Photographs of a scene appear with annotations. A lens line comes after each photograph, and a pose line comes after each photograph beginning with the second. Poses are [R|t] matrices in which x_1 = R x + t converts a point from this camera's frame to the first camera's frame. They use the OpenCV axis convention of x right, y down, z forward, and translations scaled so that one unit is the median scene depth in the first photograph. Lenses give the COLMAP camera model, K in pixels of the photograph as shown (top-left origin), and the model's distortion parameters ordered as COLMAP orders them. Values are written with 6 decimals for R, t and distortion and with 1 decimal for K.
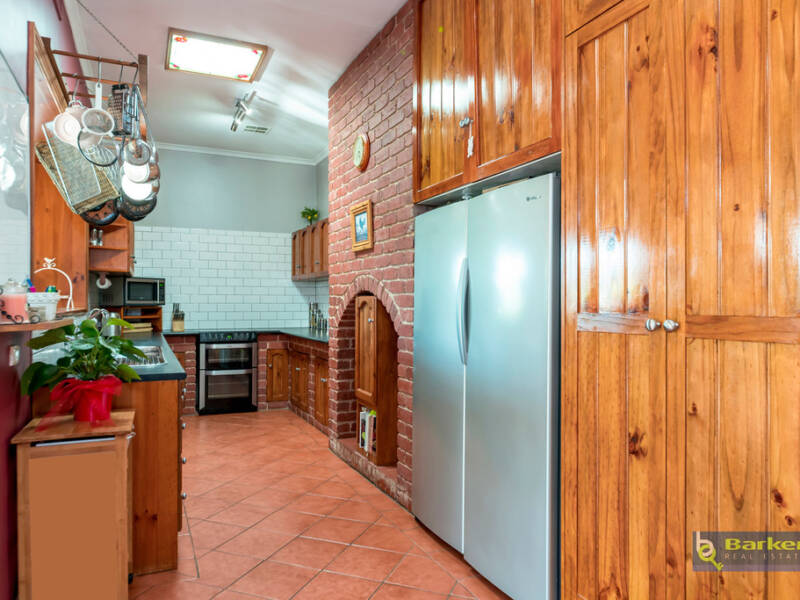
lens RADIAL K [[581.6, 0, 400.0], [0, 581.6, 300.0], [0, 0, 1]] dist [0.035259, 0.000179]
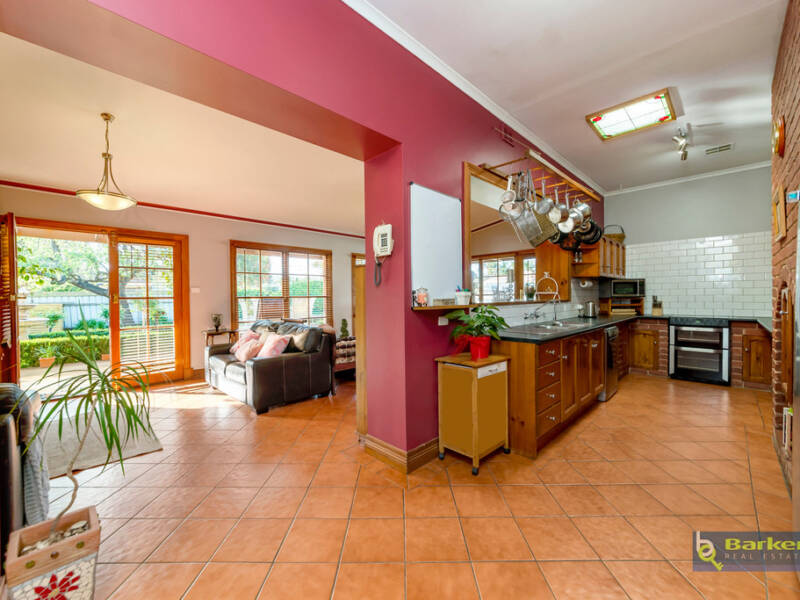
lens RADIAL K [[331.3, 0, 400.0], [0, 331.3, 300.0], [0, 0, 1]] dist [-0.000639, -0.000015]
pose [[0.359260, 0.002717, -0.933233, 0.147863], [0.013142, 0.999882, 0.007971, 0.001482], [0.933145, -0.015128, 0.359182, 0.142587]]
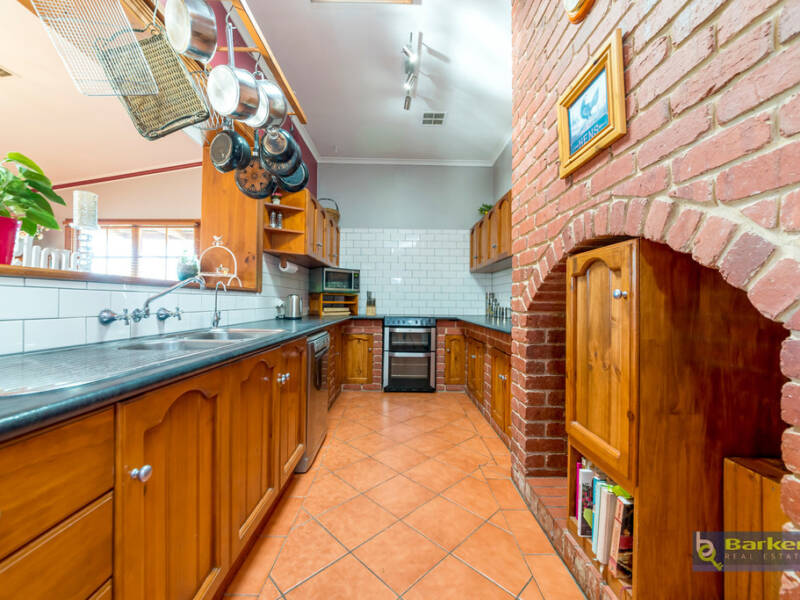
lens RADIAL K [[326.2, 0, 400.0], [0, 326.2, 300.0], [0, 0, 1]] dist [-0.001245, -0.000057]
pose [[0.915097, 0.002882, -0.403224, -0.067574], [-0.006019, 0.999961, -0.006514, 0.027318], [0.403189, 0.008388, 0.915078, 0.447063]]
